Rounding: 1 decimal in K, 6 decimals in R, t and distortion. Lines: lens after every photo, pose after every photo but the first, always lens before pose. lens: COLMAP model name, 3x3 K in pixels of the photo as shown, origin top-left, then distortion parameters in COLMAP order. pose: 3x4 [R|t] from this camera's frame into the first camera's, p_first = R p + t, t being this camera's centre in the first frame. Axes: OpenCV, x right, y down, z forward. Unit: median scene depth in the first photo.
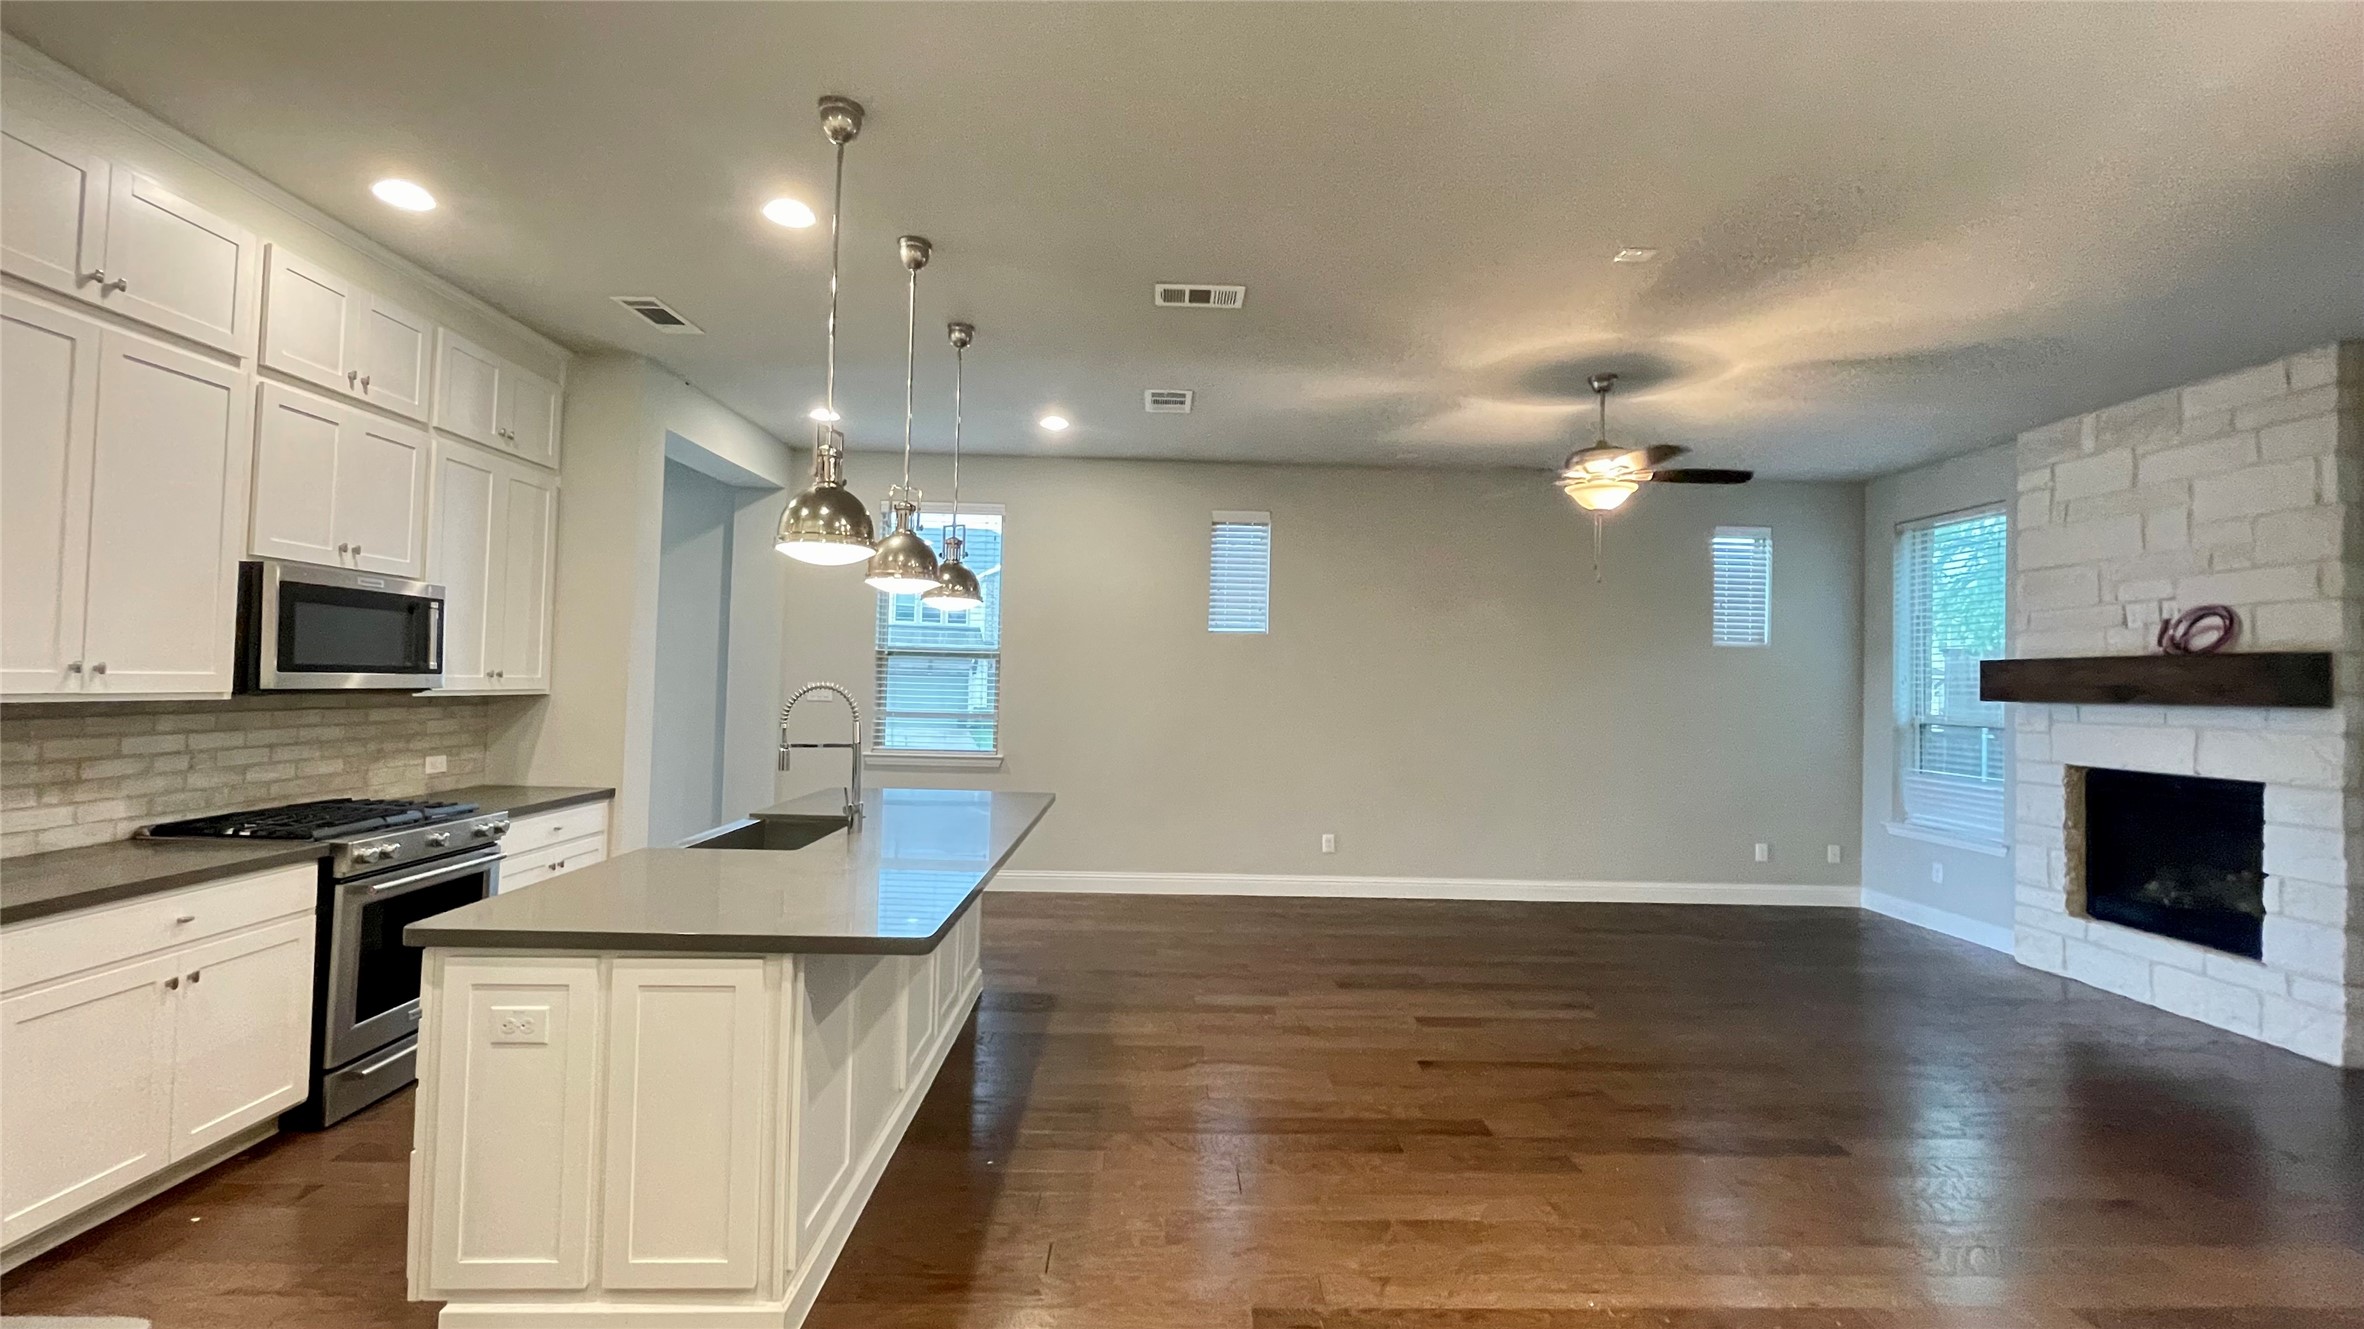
lens RADIAL K [[957.4, 0, 1185.5], [0, 957.4, 658.7], [0, 0, 1]] dist [-0.003935, -0.000236]
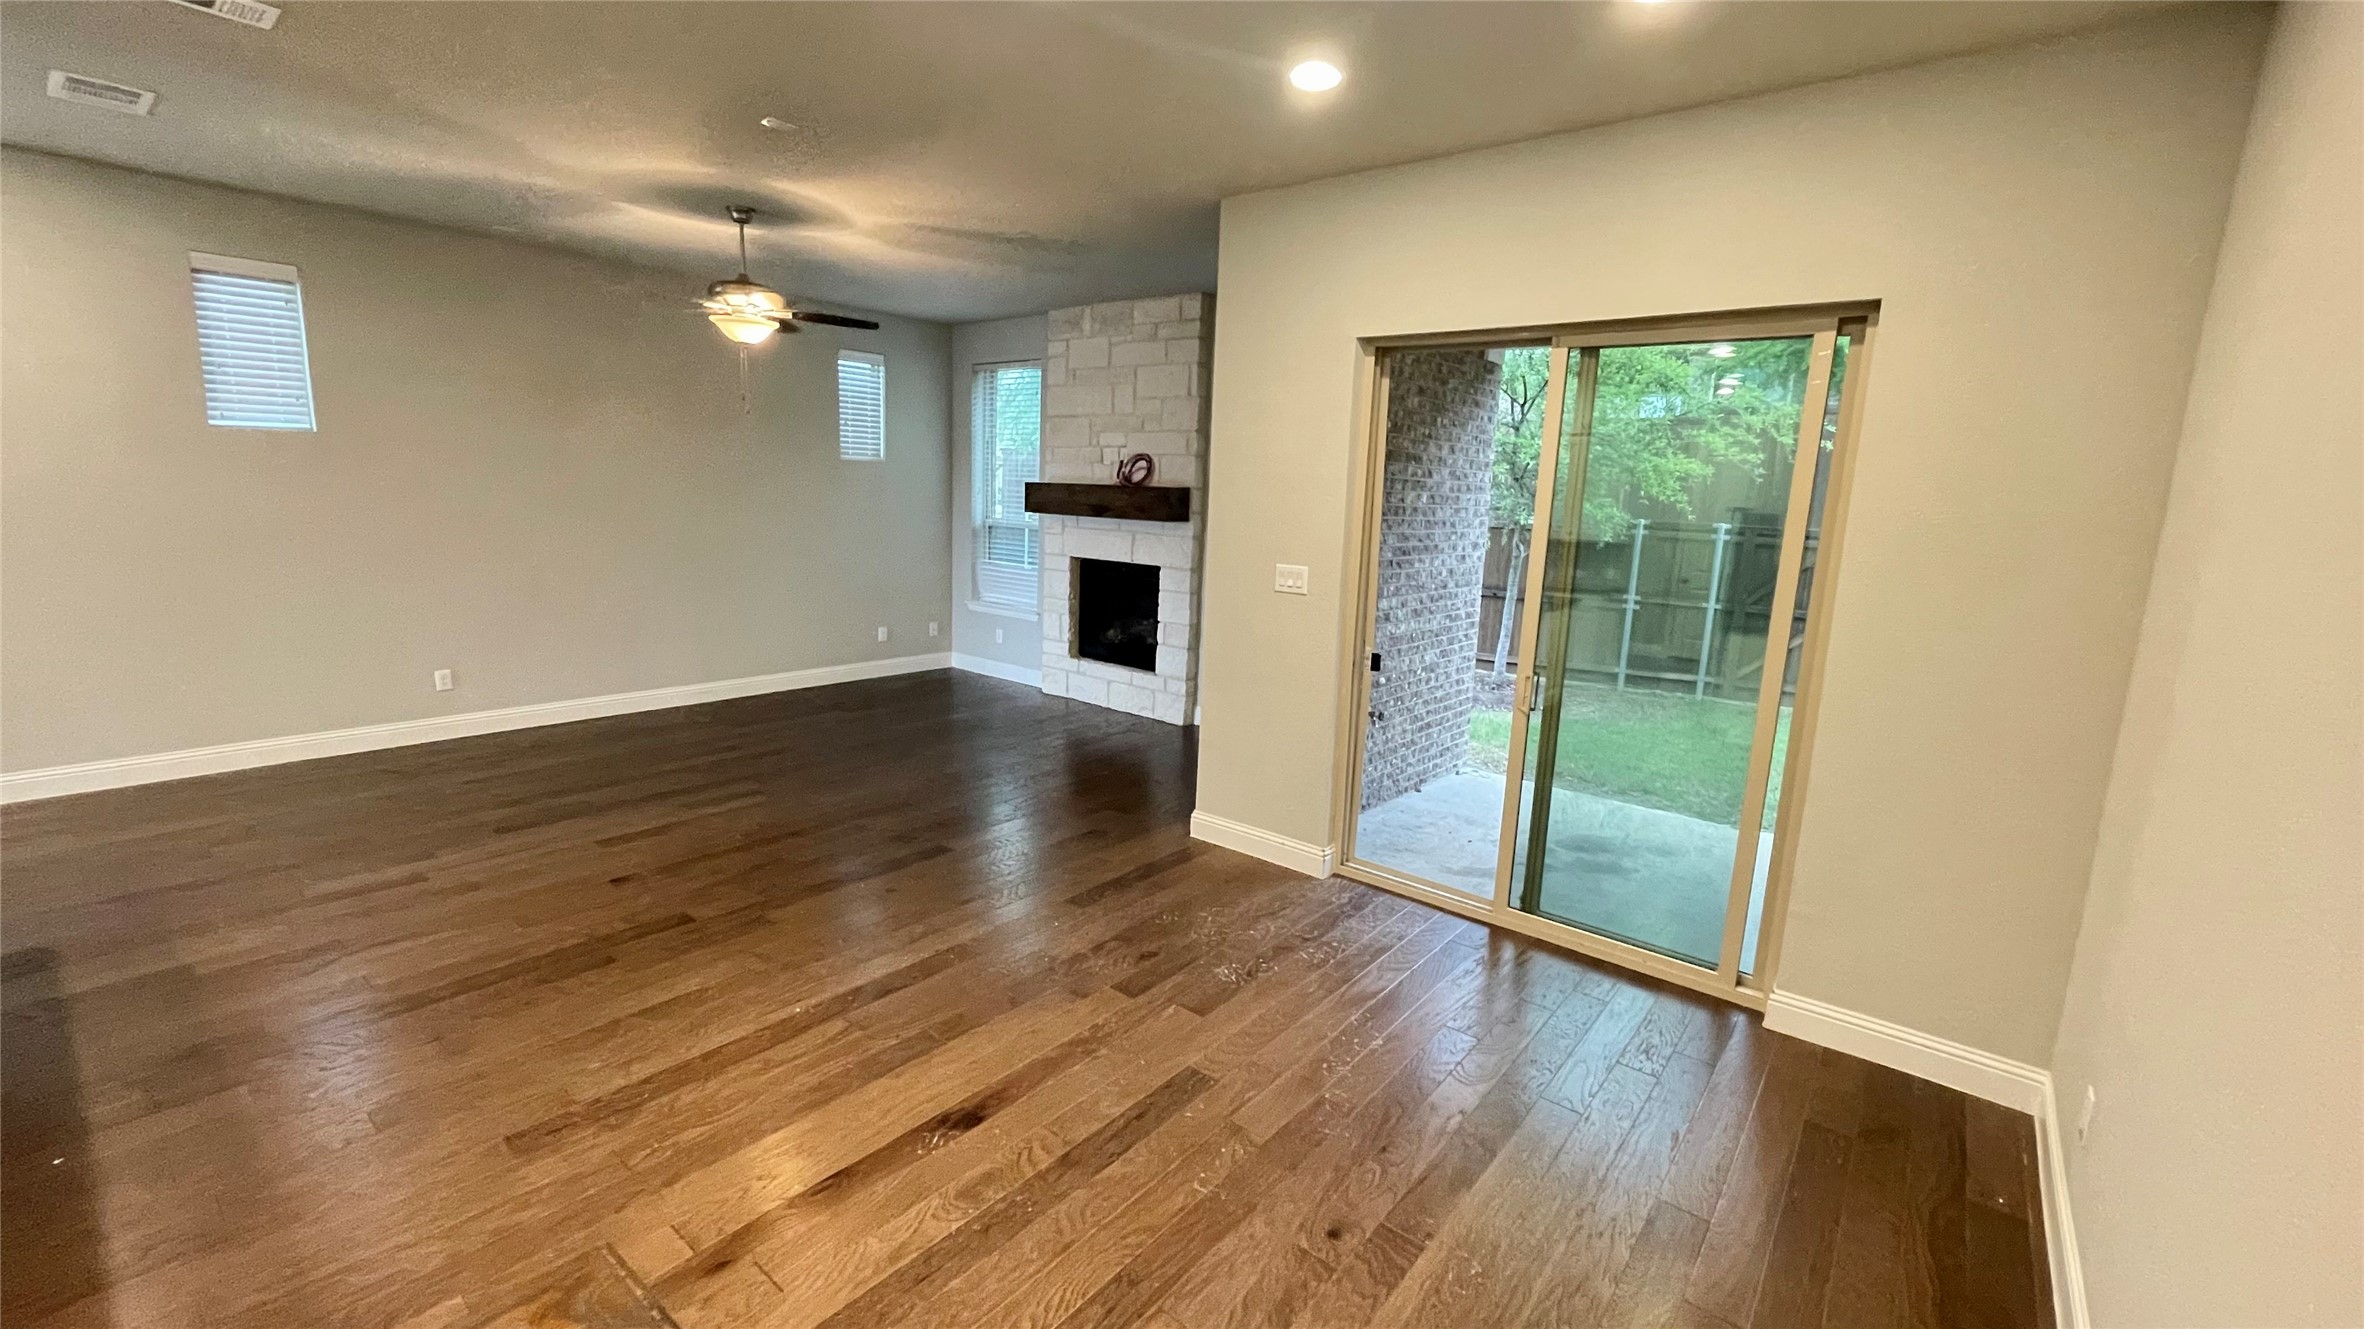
lens RADIAL K [[957.4, 0, 1183.8], [0, 957.4, 651.6], [0, 0, 1]] dist [-0.003935, -0.000236]
pose [[0.655195, -0.127783, 0.744574, -0.085840], [-0.042594, 0.977775, 0.205285, -0.065040], [-0.754258, -0.166216, 0.635190, -0.100734]]
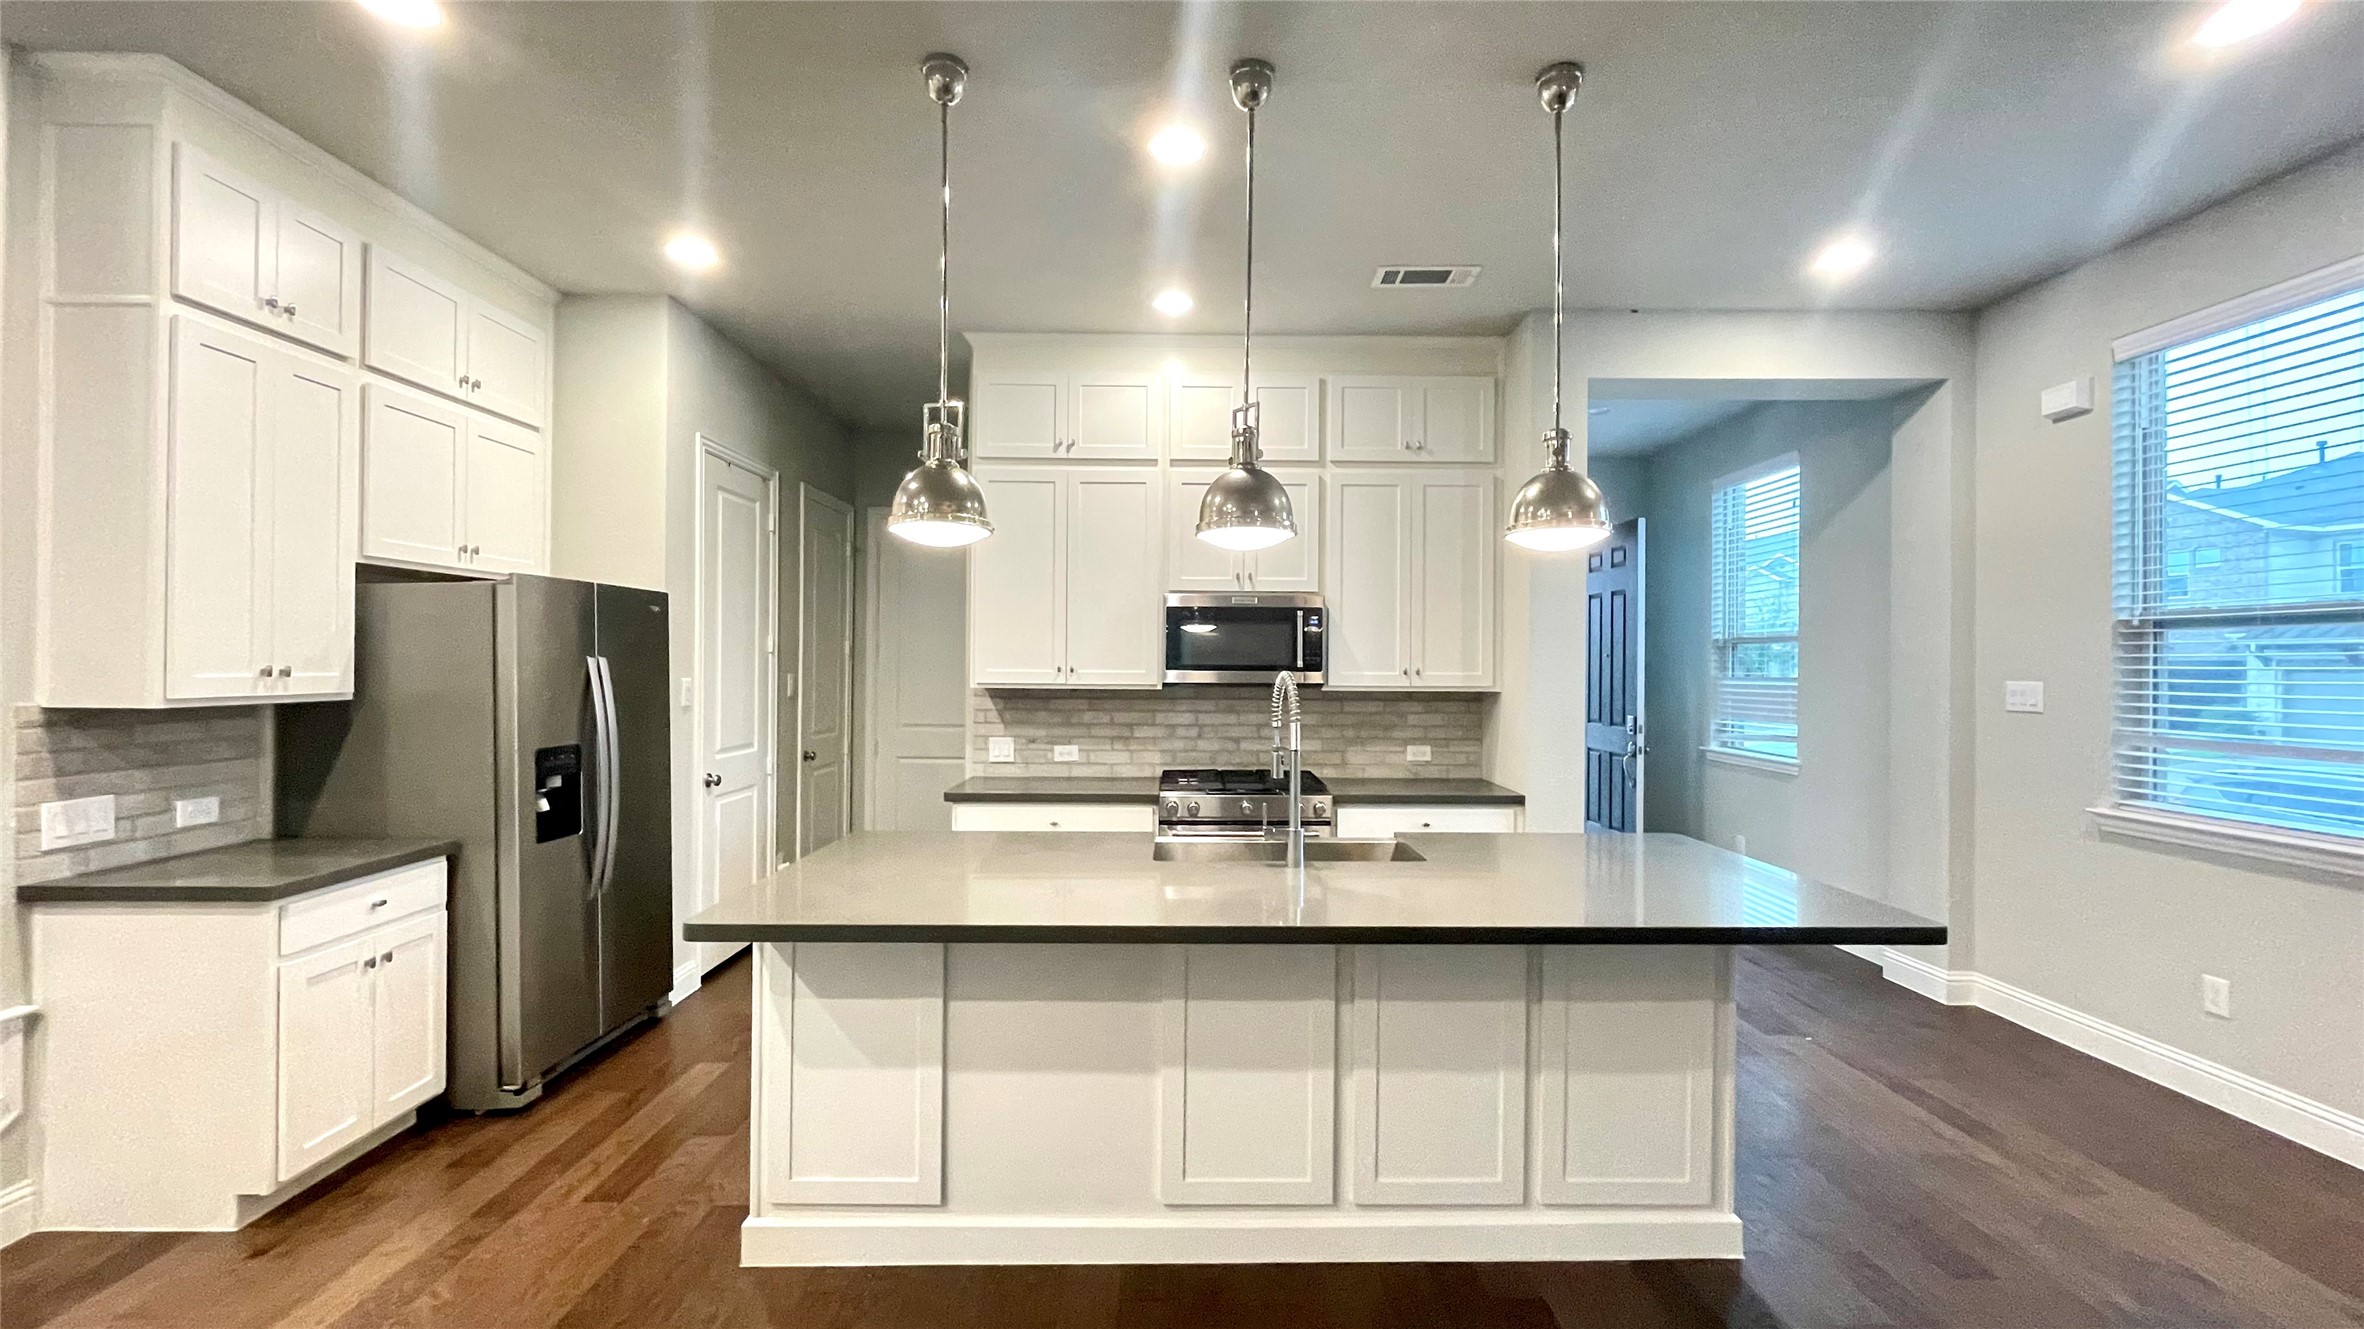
lens RADIAL K [[957.4, 0, 1177.5], [0, 957.4, 655.5], [0, 0, 1]] dist [-0.003935, -0.000236]
pose [[-0.022337, -0.032125, -0.999234, 0.340340], [0.019641, 0.999277, -0.032565, 0.027003], [0.999558, -0.020353, -0.021690, 0.736470]]
